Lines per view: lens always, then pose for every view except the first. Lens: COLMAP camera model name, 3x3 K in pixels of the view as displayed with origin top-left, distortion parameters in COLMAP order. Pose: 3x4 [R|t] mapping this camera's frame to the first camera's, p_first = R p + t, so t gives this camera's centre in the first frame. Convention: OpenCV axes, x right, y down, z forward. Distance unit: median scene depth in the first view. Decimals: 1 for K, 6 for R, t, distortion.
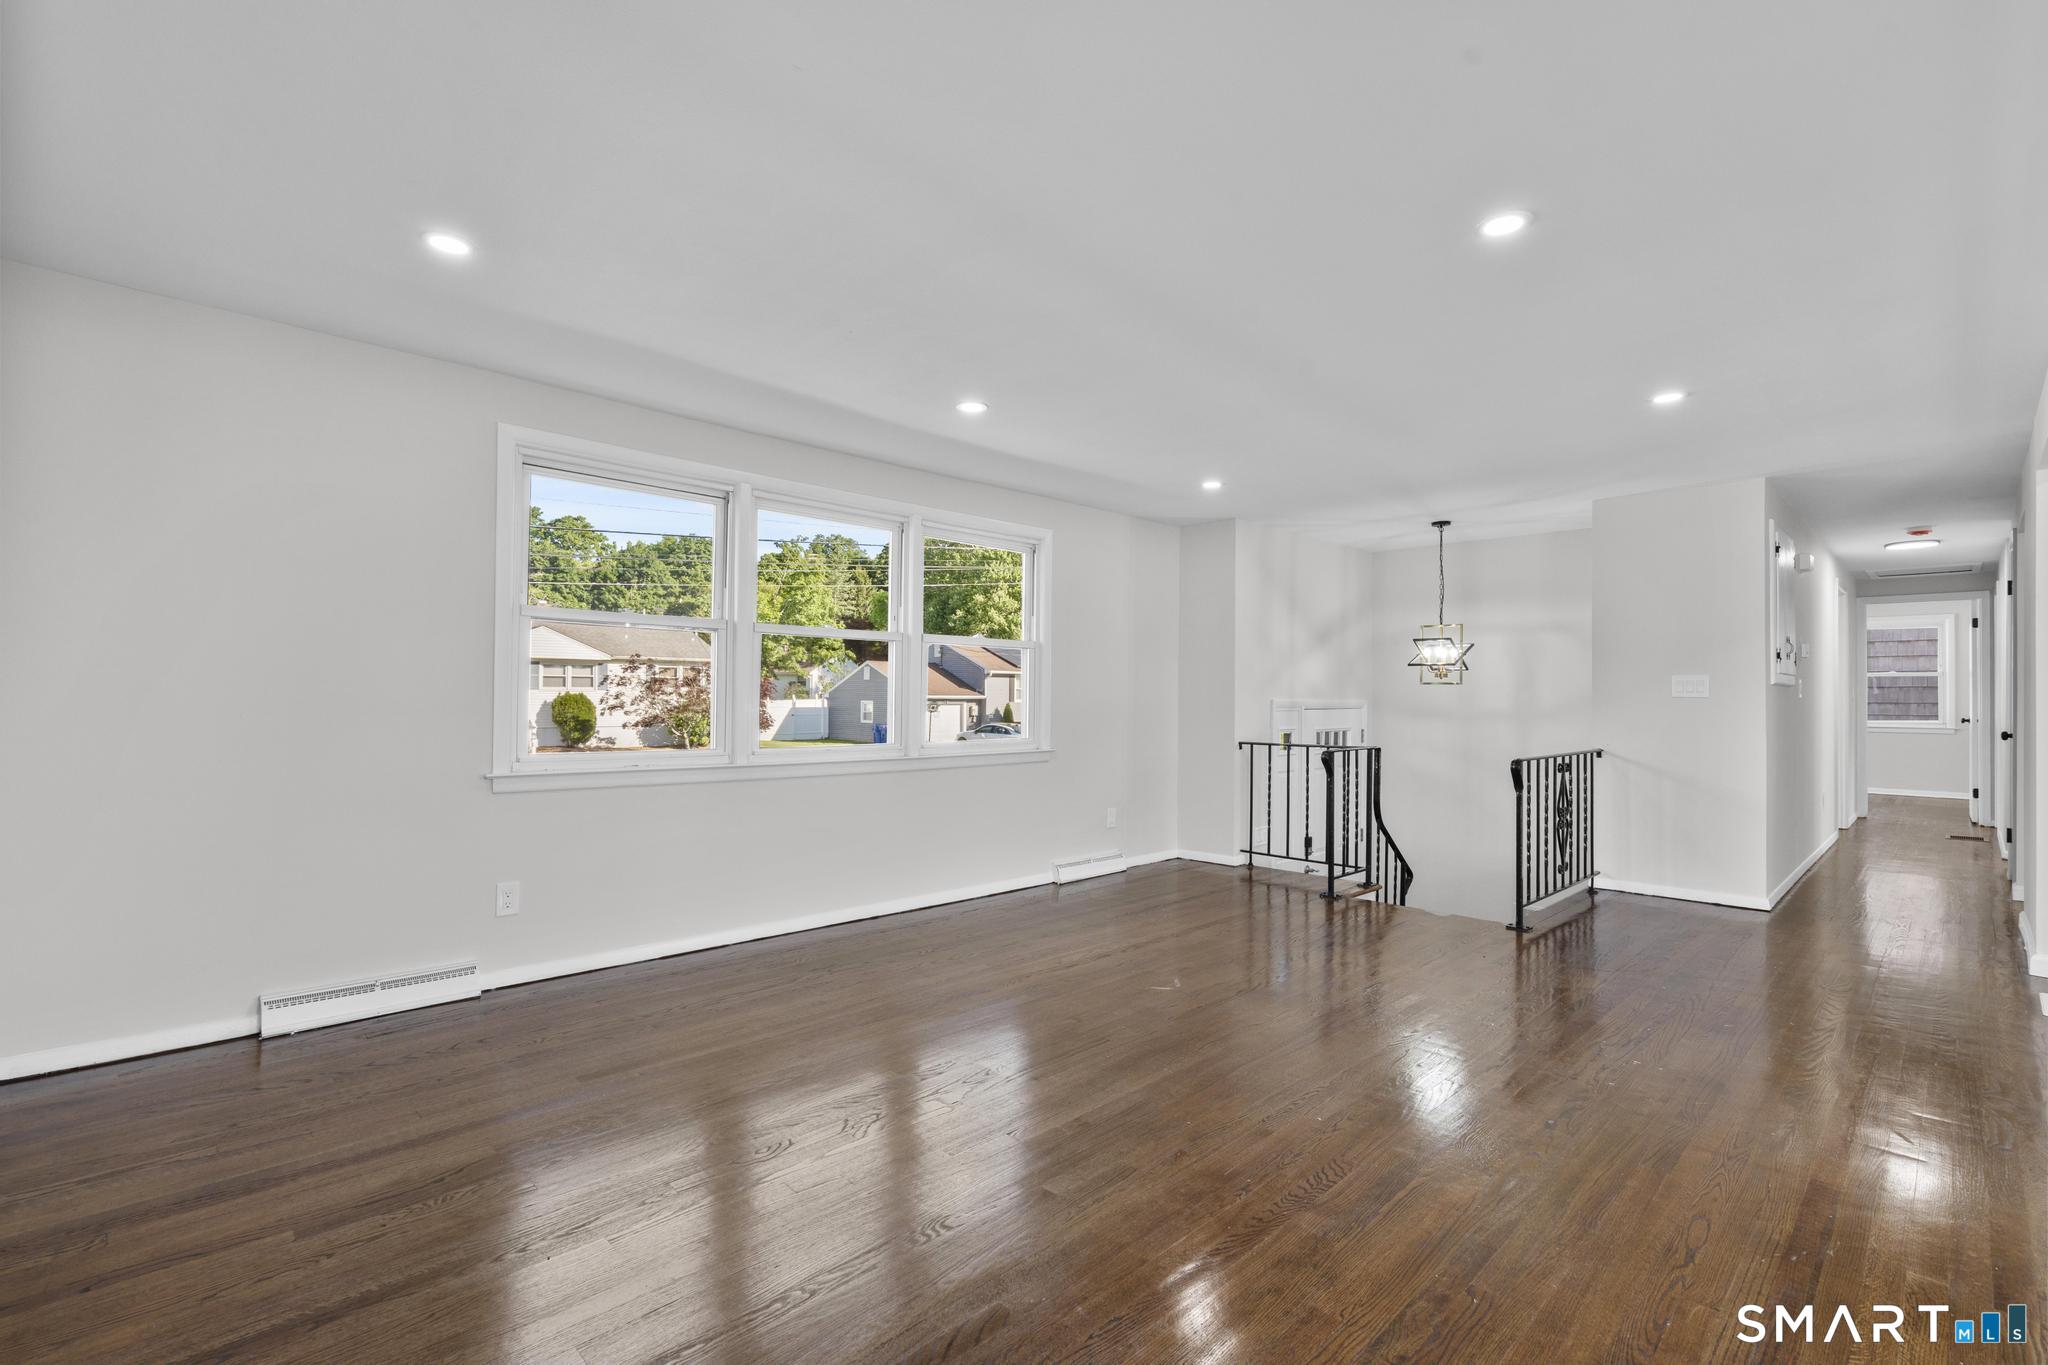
lens RADIAL K [[917.2, 0, 1028.0], [0, 917.2, 671.8], [0, 0, 1]] dist [-0.000117, 0.000229]
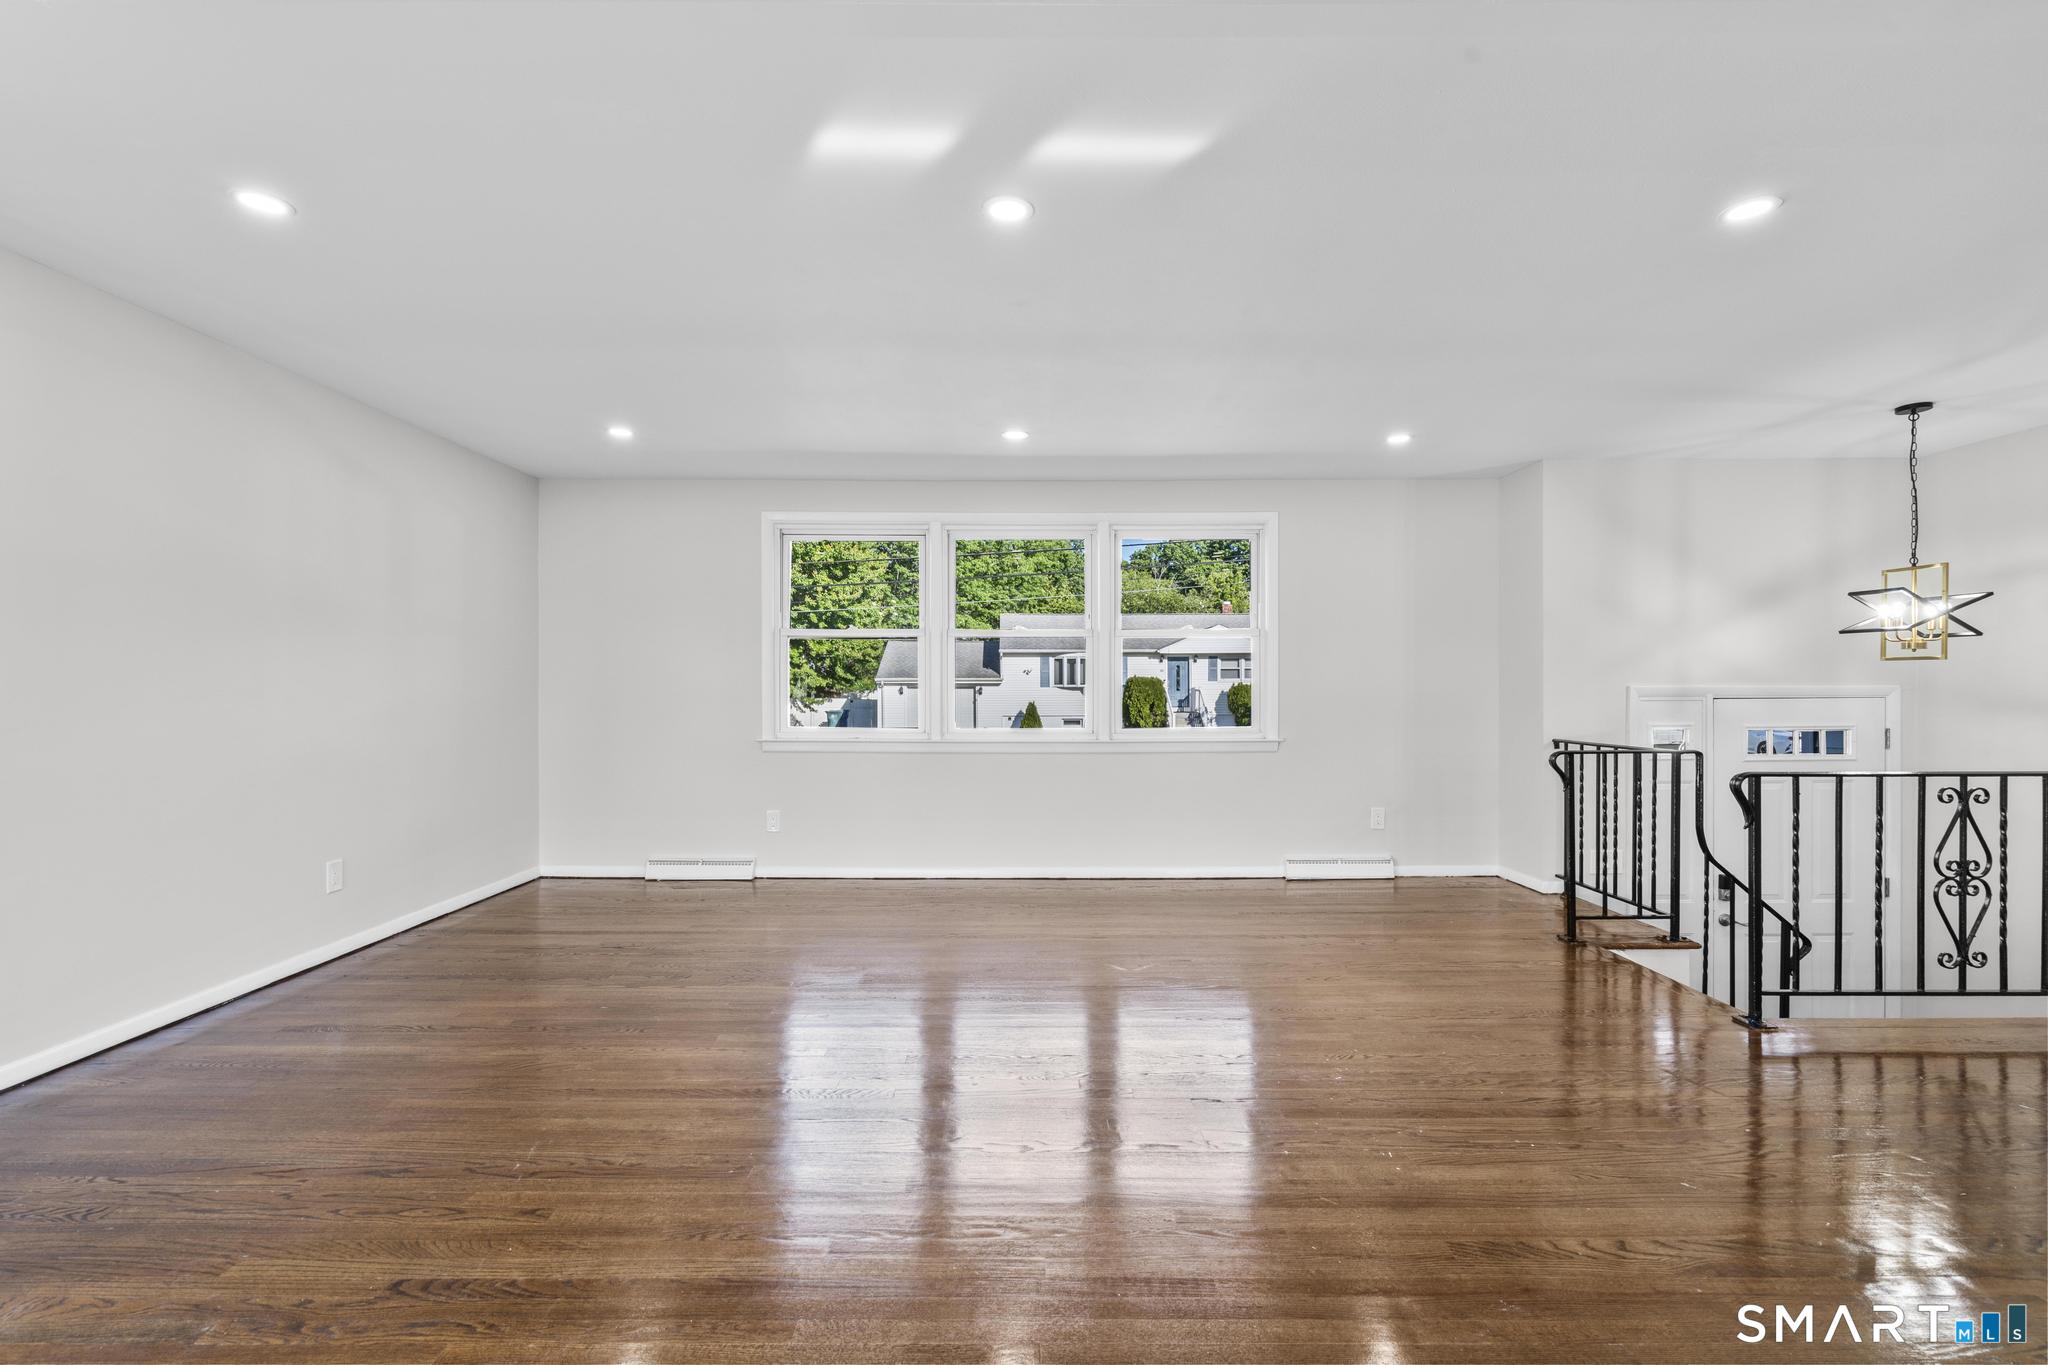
lens RADIAL K [[912.4, 0, 1026.3], [0, 912.4, 684.6], [0, 0, 1]] dist [-0.007732, 0.001171]
pose [[0.721617, -0.009096, -0.692232, 0.477343], [0.026850, 0.999529, 0.014855, 0.005235], [0.691771, -0.029306, 0.721522, 0.120302]]
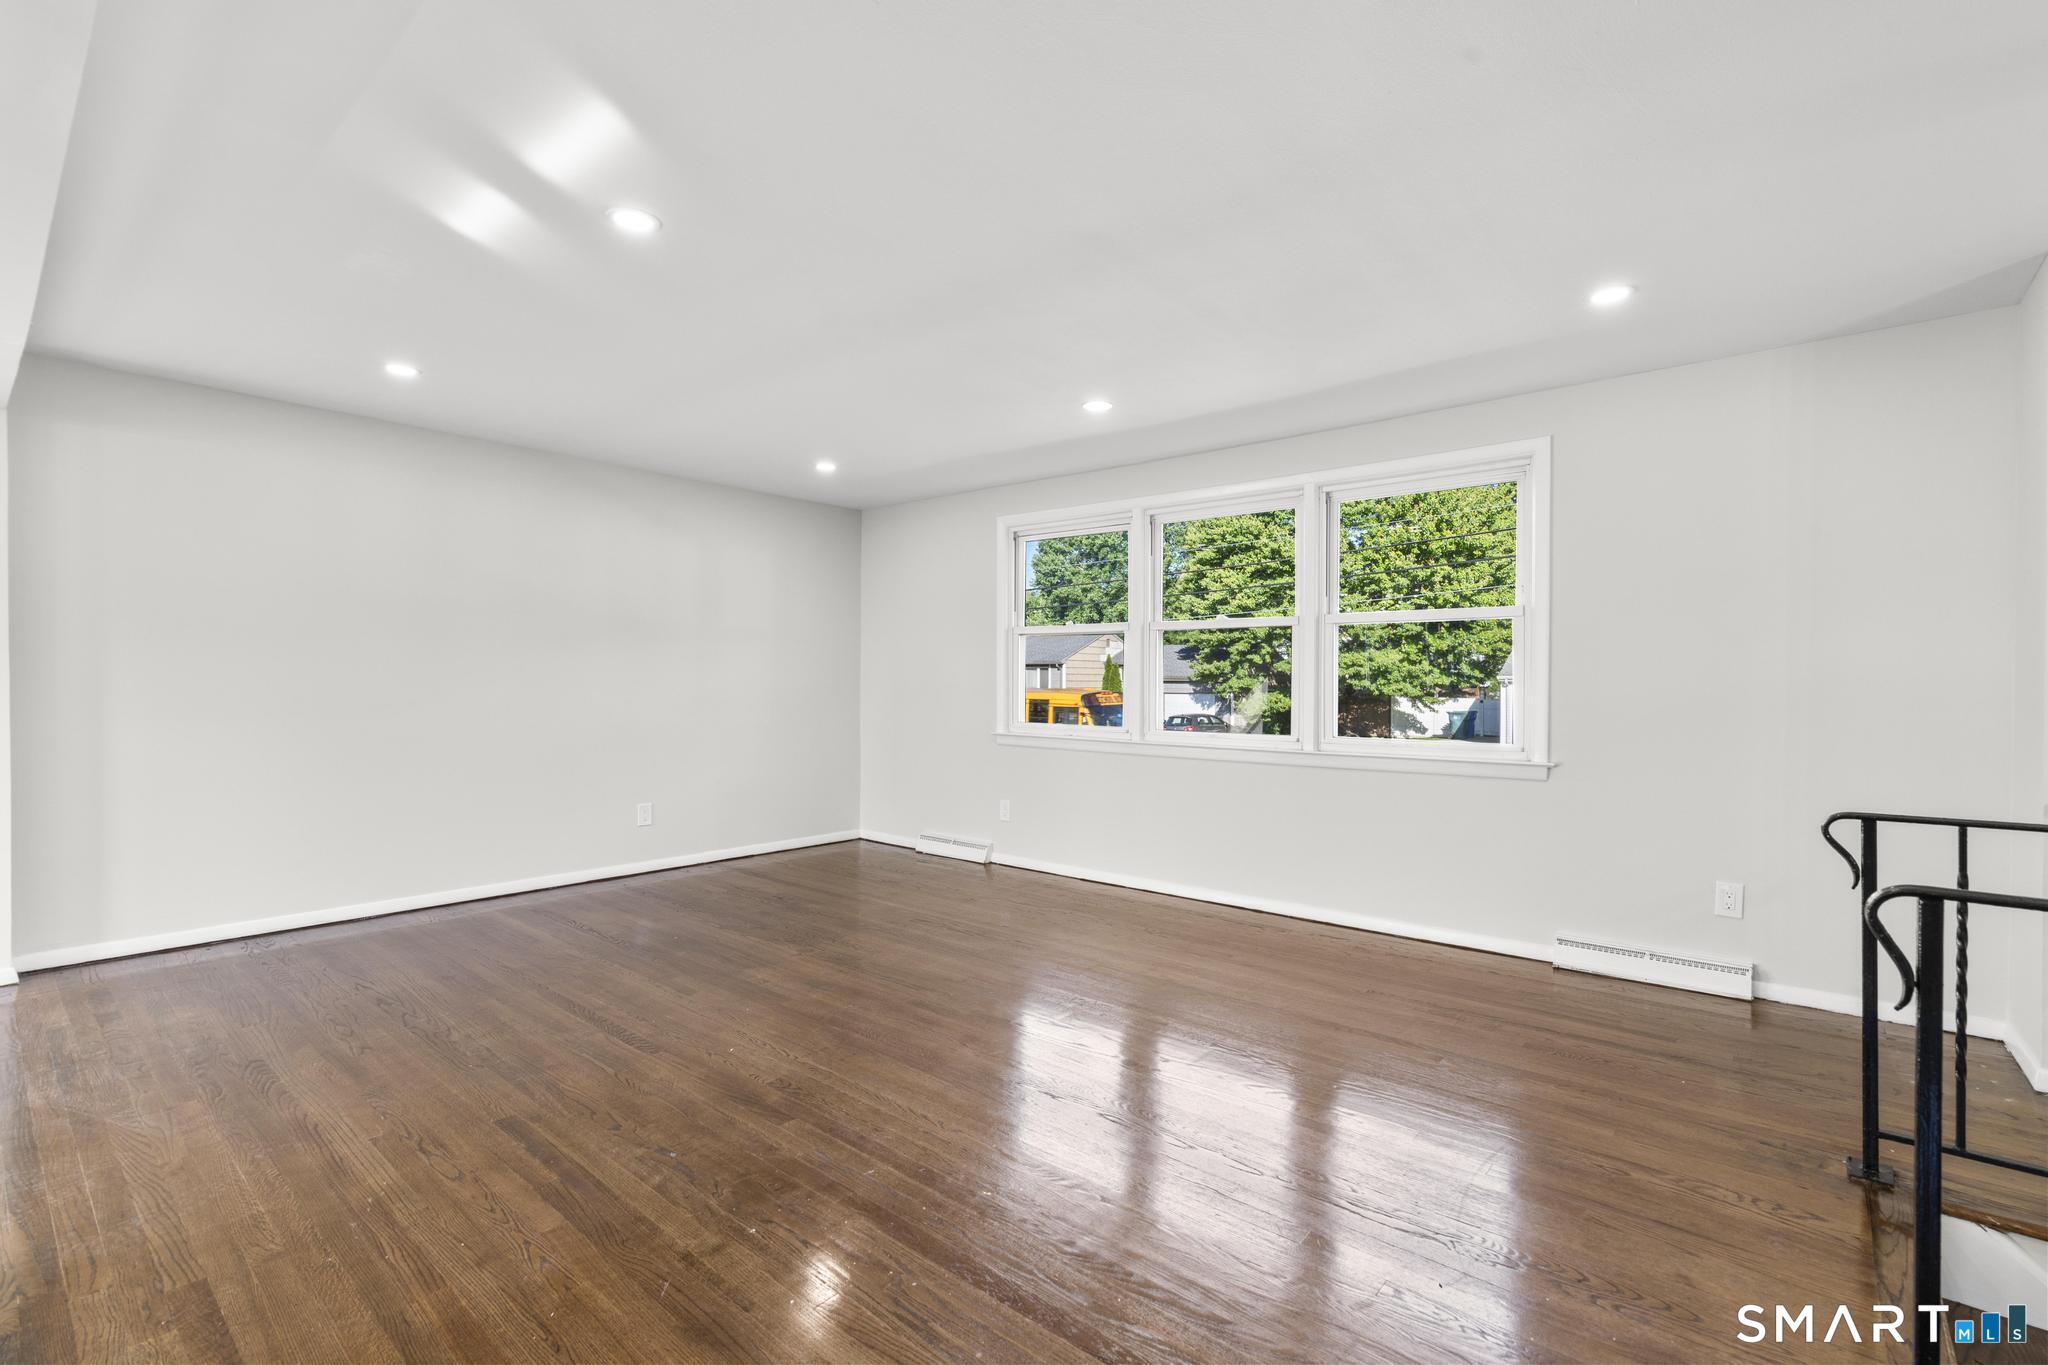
lens RADIAL K [[912.4, 0, 1026.3], [0, 912.4, 684.6], [0, 0, 1]] dist [-0.007732, 0.001171]
pose [[0.100365, -0.004134, -0.994942, 0.621698], [0.024482, 0.999699, -0.001684, 0.017992], [0.994649, -0.024189, 0.100436, 0.531167]]
